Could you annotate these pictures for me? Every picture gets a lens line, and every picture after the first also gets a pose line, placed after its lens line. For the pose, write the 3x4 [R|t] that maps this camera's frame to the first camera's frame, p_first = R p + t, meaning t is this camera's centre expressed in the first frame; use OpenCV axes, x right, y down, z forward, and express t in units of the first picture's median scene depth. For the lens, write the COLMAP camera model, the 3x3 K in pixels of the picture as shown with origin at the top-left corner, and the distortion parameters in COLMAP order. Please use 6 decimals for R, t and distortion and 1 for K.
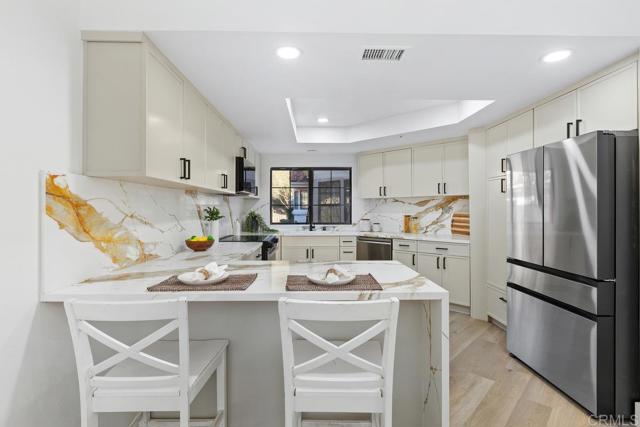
lens RADIAL K [[313.4, 0, 320.9], [0, 313.4, 209.1], [0, 0, 1]] dist [-0.027325, -0.001120]
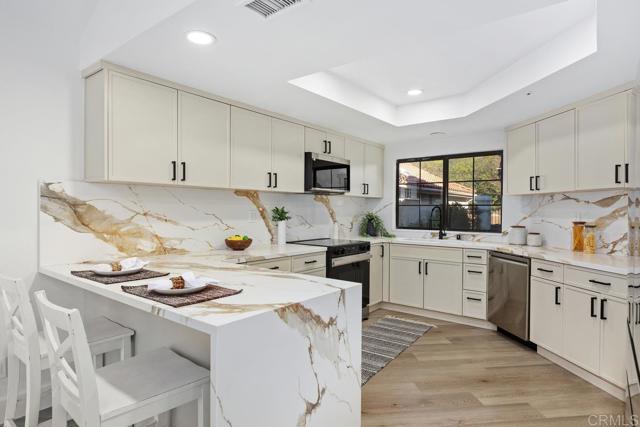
lens RADIAL K [[360.8, 0, 319.2], [0, 360.8, 213.0], [0, 0, 1]] dist [-0.000319, -0.005256]
pose [[0.773353, 0.011044, -0.633879, 0.361741], [-0.007361, 0.999937, 0.008442, 0.000809], [0.633932, -0.001863, 0.773386, 0.166825]]
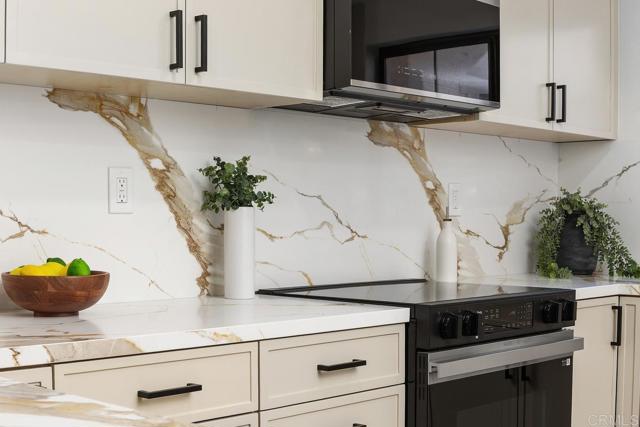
lens RADIAL K [[997.7, 0, 329.2], [0, 997.7, 257.4], [0, 0, 1]] dist [-0.093023, 0.000000]
pose [[0.716496, 0.028832, -0.696996, 0.223429], [-0.002342, 0.999239, 0.038927, 0.034094], [0.697588, -0.026259, 0.716018, 0.370238]]
